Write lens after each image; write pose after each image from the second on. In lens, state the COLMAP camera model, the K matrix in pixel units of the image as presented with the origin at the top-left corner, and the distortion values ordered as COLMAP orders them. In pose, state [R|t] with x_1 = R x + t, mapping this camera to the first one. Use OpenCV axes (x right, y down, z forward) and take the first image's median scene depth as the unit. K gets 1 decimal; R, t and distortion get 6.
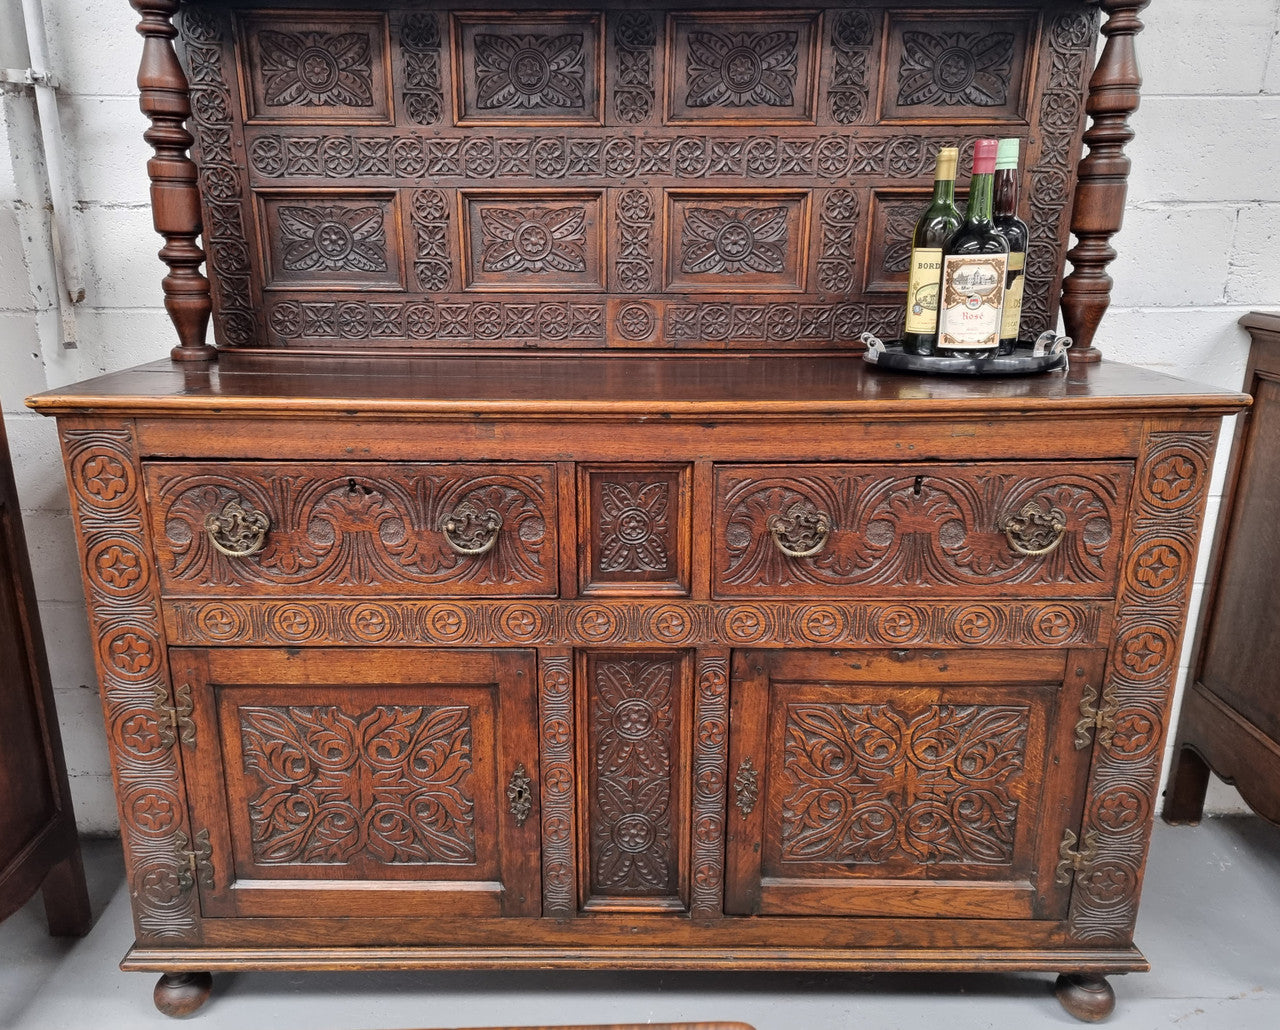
lens RADIAL K [[974.3, 0, 610.7], [0, 974.3, 512.1], [0, 0, 1]] dist [0.096223, -0.093051]
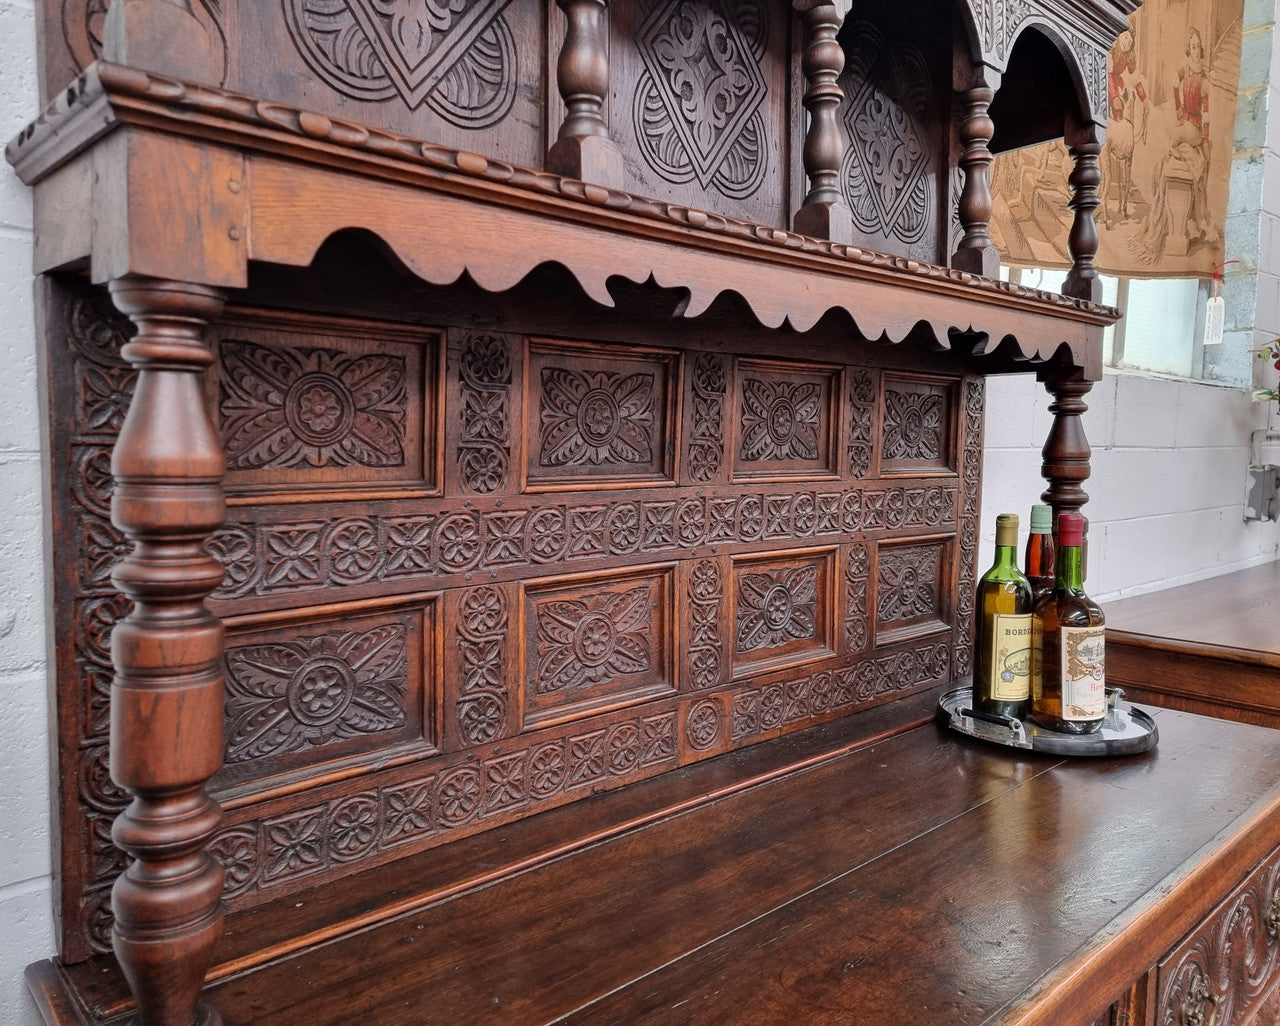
lens RADIAL K [[947.5, 0, 604.9], [0, 947.5, 505.4], [0, 0, 1]] dist [0.096177, -0.089521]
pose [[0.738486, -0.041584, 0.672985, -0.598317], [0.182313, 0.973234, -0.139920, -0.314289], [-0.649154, 0.226023, 0.726301, 0.562450]]
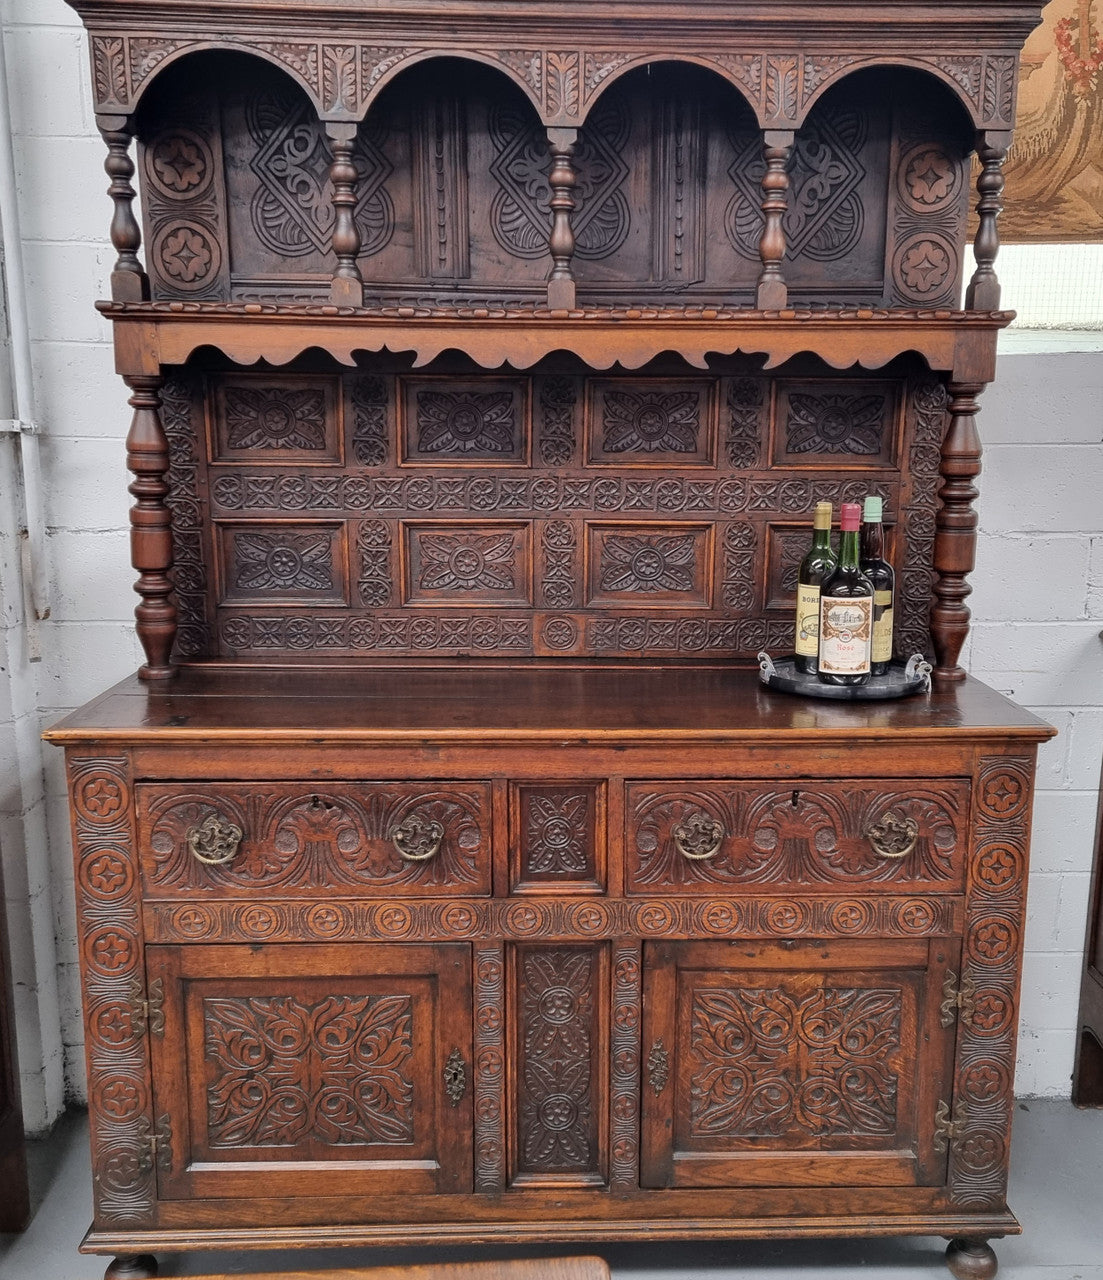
lens RADIAL K [[1214.9, 0, 583.1], [0, 1214.9, 641.0], [0, 0, 1]] dist [0.108229, -0.112603]
pose [[0.999183, -0.000117, 0.040405, -0.003832], [0.003806, 0.995822, -0.091240, -0.072117], [-0.040226, 0.091319, 0.995009, -0.415852]]
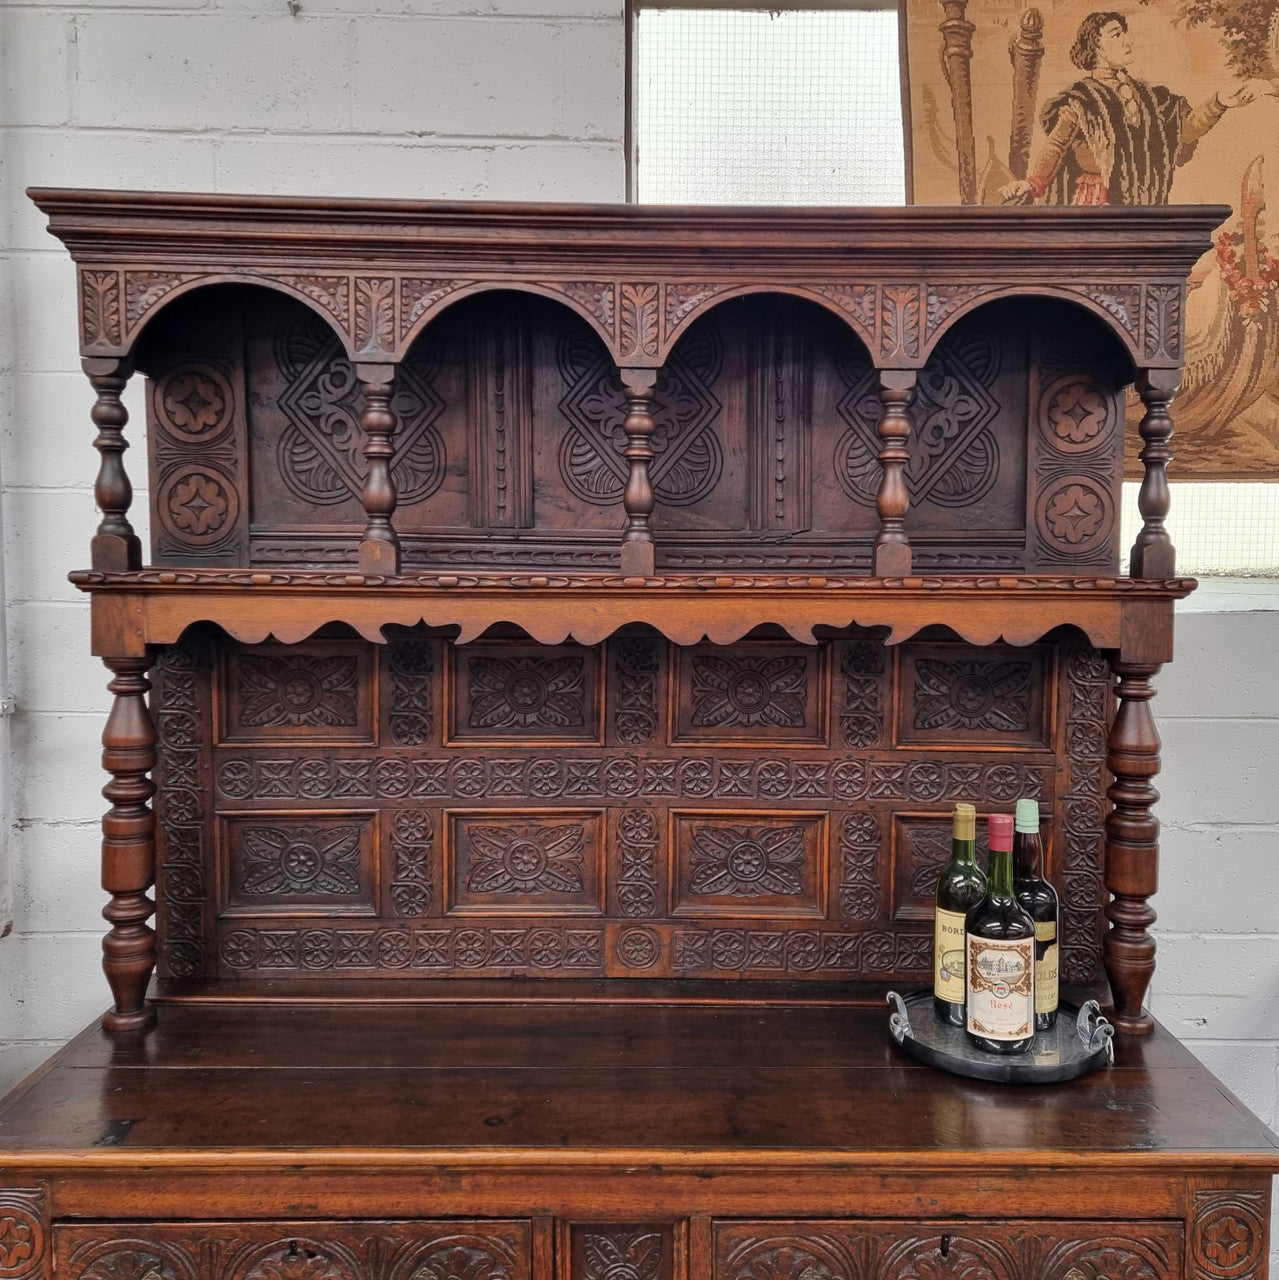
lens RADIAL K [[1203.8, 0, 673.6], [0, 1203.8, 620.7], [0, 0, 1]] dist [0.109479, -0.110620]
pose [[0.999793, 0.006155, 0.019391, 0.040063], [-0.001846, 0.976655, -0.214805, -0.289802], [-0.020260, 0.214724, 0.976465, -0.159588]]
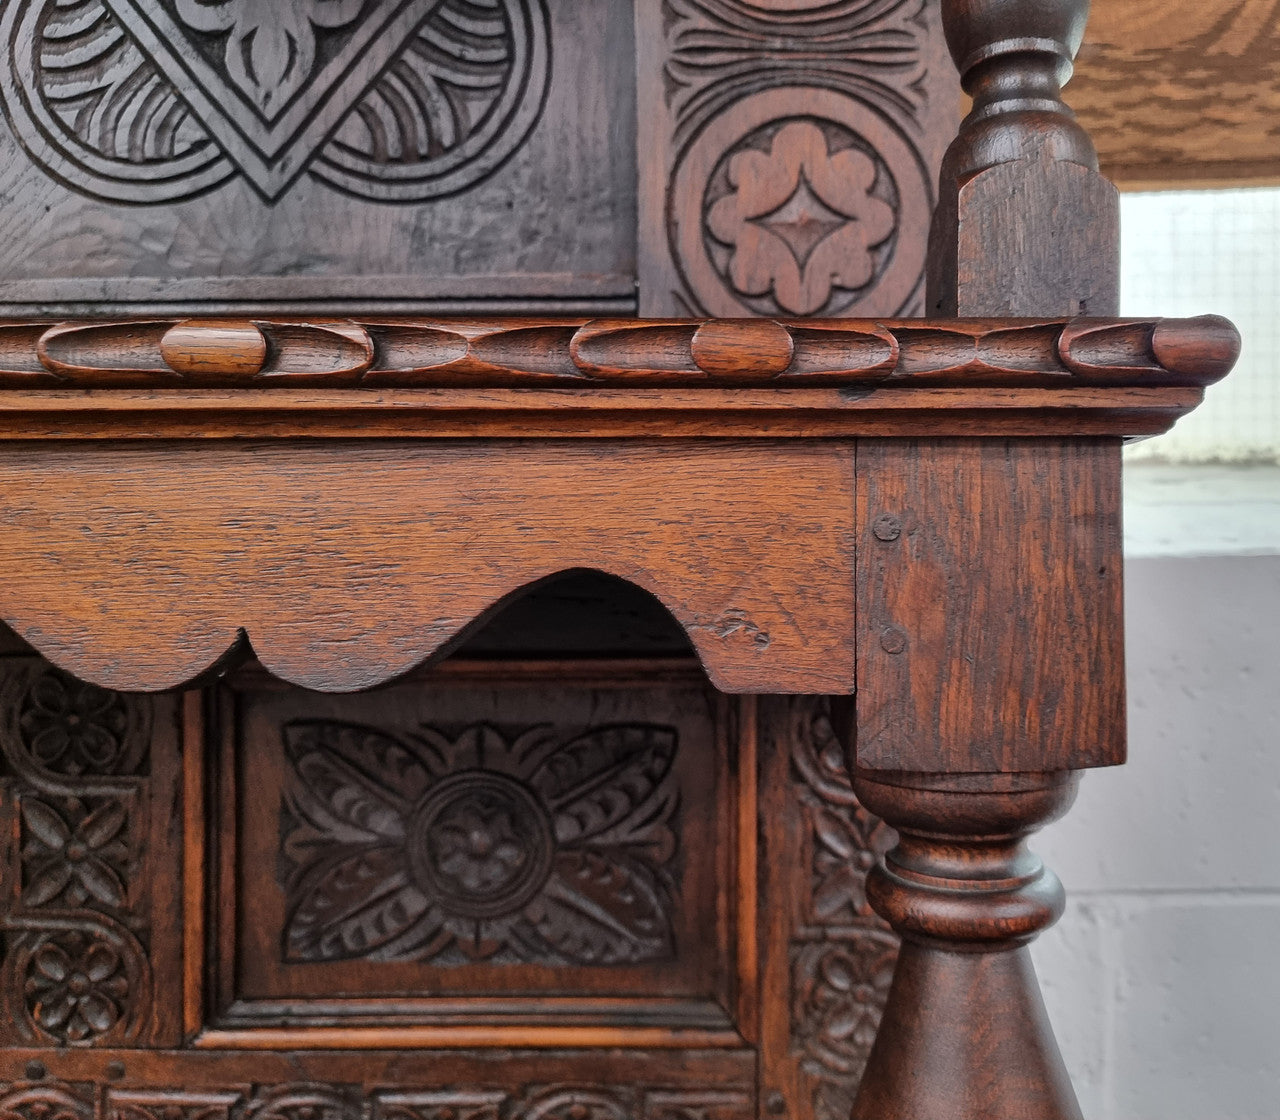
lens RADIAL K [[1061.2, 0, 734.0], [0, 1061.2, 544.8], [0, 0, 1]] dist [0.014385, 0.003112]
pose [[0.999917, -0.006115, 0.011355, 0.453913], [0.009099, 0.958435, -0.285167, -0.480975], [-0.009139, 0.285246, 0.958411, 0.755848]]
